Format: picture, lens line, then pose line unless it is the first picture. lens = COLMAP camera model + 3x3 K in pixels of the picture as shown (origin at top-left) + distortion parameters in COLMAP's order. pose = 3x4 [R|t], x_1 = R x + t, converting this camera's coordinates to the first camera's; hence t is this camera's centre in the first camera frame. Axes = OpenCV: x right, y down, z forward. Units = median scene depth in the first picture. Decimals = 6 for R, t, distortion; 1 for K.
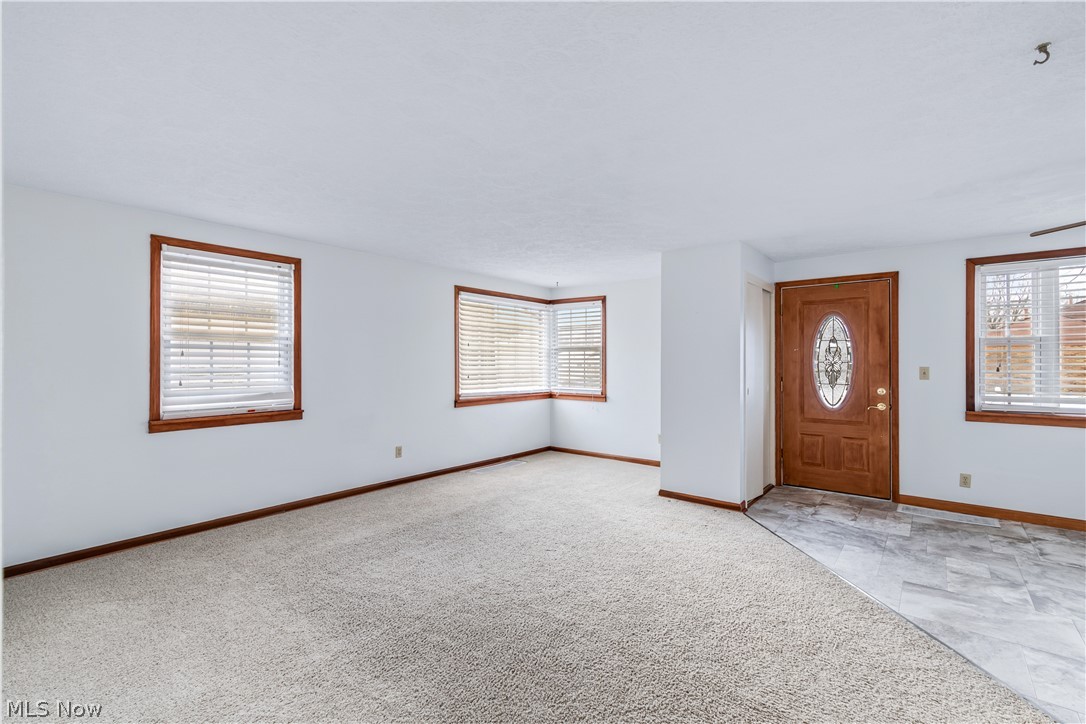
lens RADIAL K [[480.7, 0, 551.8], [0, 480.7, 360.6], [0, 0, 1]] dist [0.004676, -0.002970]
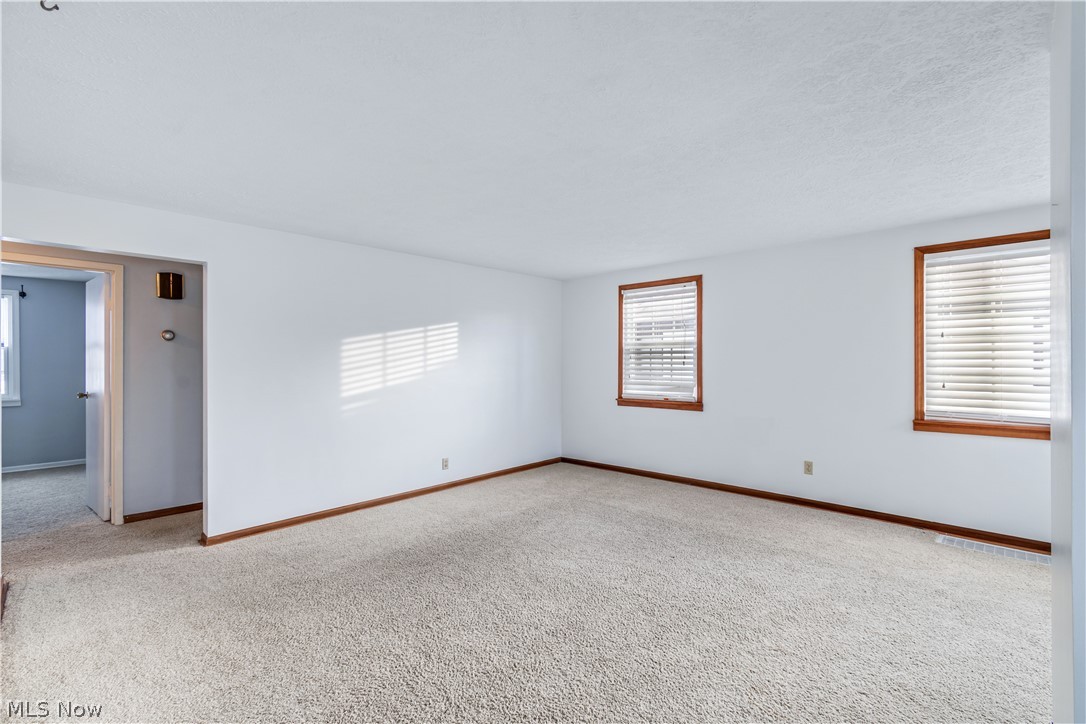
lens RADIAL K [[480.7, 0, 549.7], [0, 480.7, 361.3], [0, 0, 1]] dist [0.004676, -0.002970]
pose [[-0.087231, -0.004540, -0.996178, 0.640584], [0.003088, 0.999984, -0.004828, 0.004182], [0.996183, -0.003497, -0.087216, 0.694801]]
